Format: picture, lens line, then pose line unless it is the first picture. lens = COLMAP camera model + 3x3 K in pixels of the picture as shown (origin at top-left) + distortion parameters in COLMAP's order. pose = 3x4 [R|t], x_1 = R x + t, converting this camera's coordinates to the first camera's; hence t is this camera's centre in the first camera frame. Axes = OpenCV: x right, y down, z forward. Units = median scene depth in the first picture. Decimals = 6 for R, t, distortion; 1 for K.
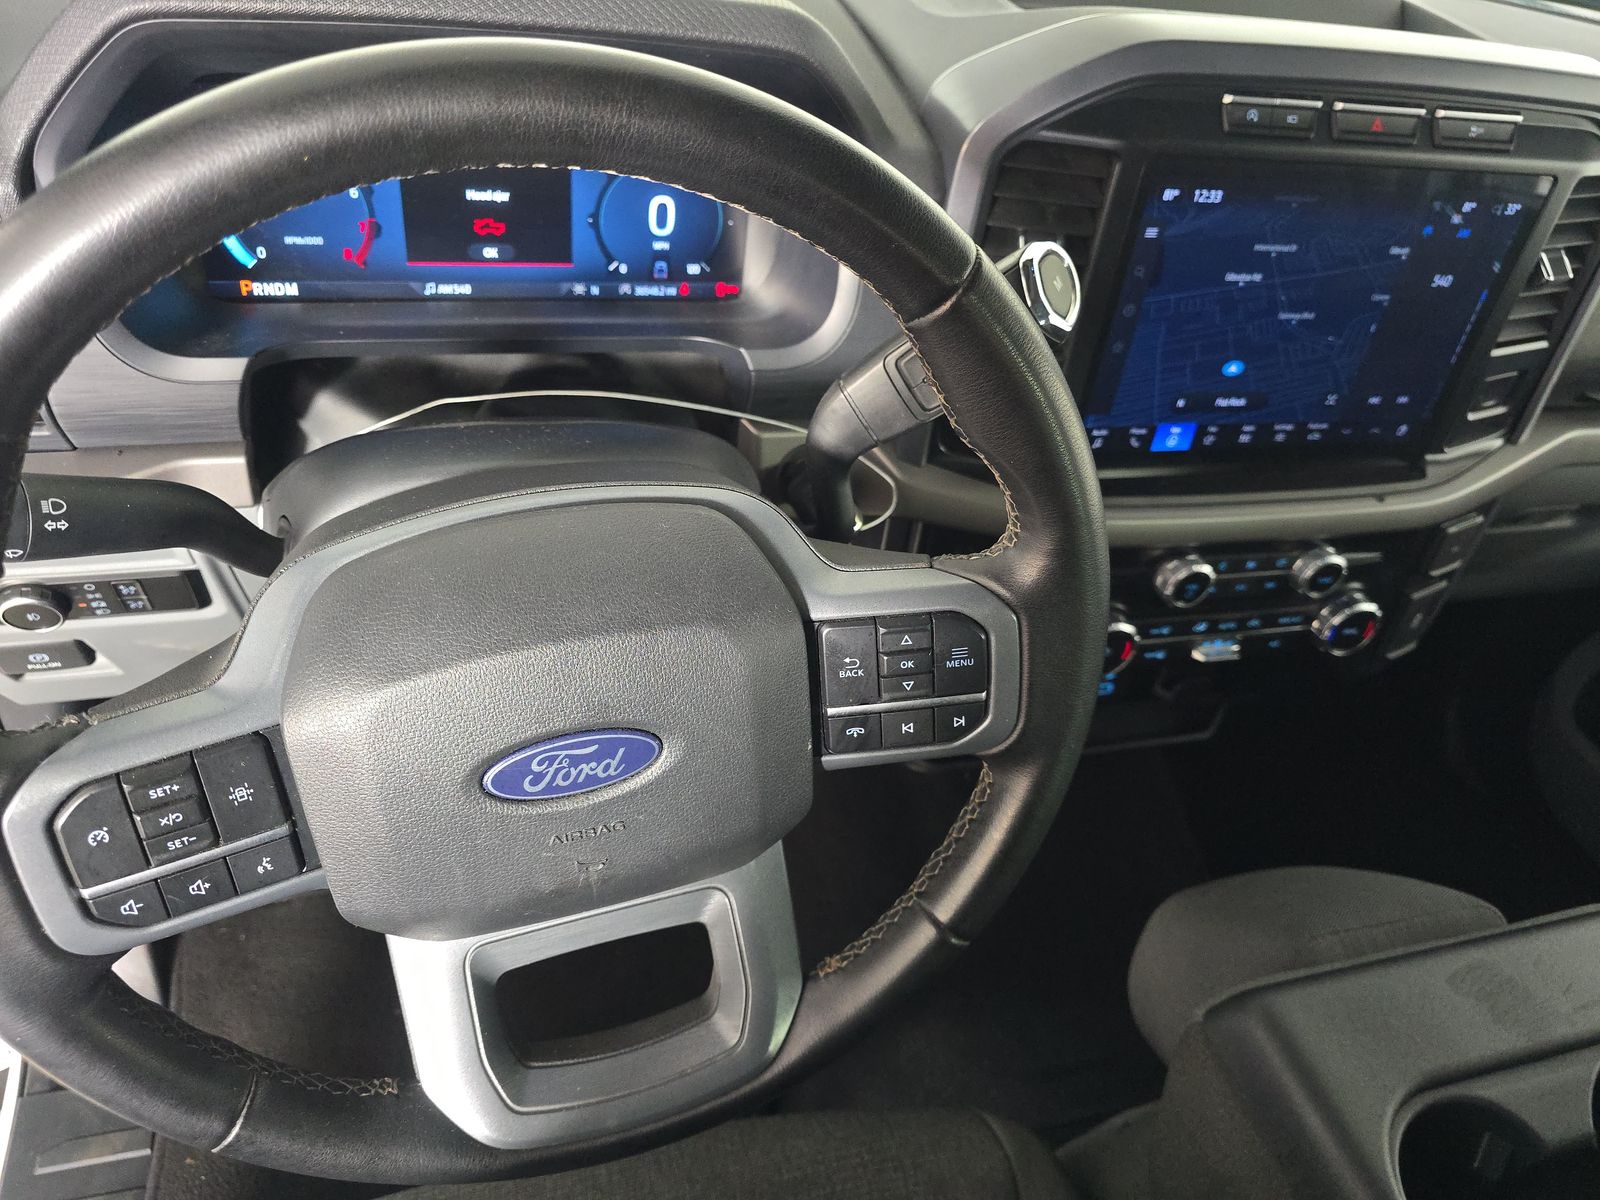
lens RADIAL K [[1079.1, 0, 782.6], [0, 1079.1, 619.5], [0, 0, 1]] dist [0.059985, -0.062702]
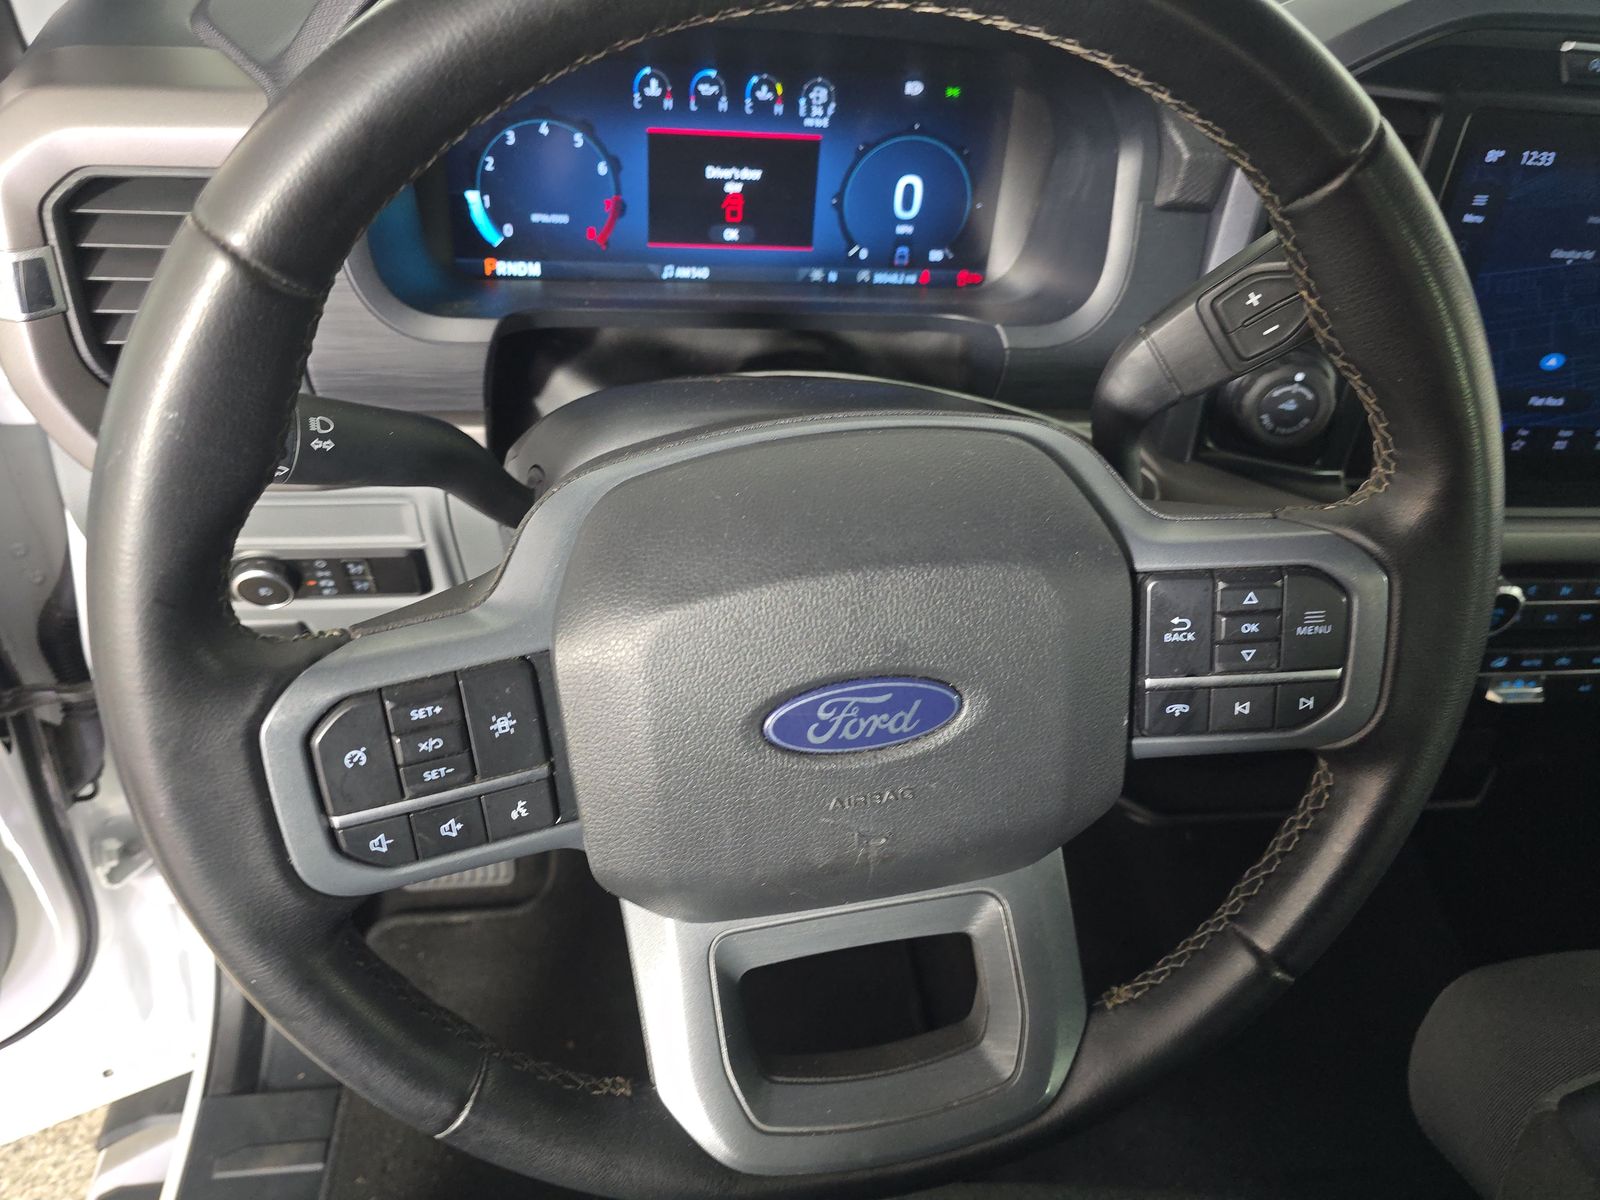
lens RADIAL K [[1112.8, 0, 822.9], [0, 1112.8, 599.1], [0, 0, 1]] dist [0.073400, -0.113152]
pose [[0.991778, 0.035434, -0.122969, -0.094282], [-0.043441, 0.997065, -0.063048, 0.078532], [0.120374, 0.067872, 0.990406, 0.082881]]
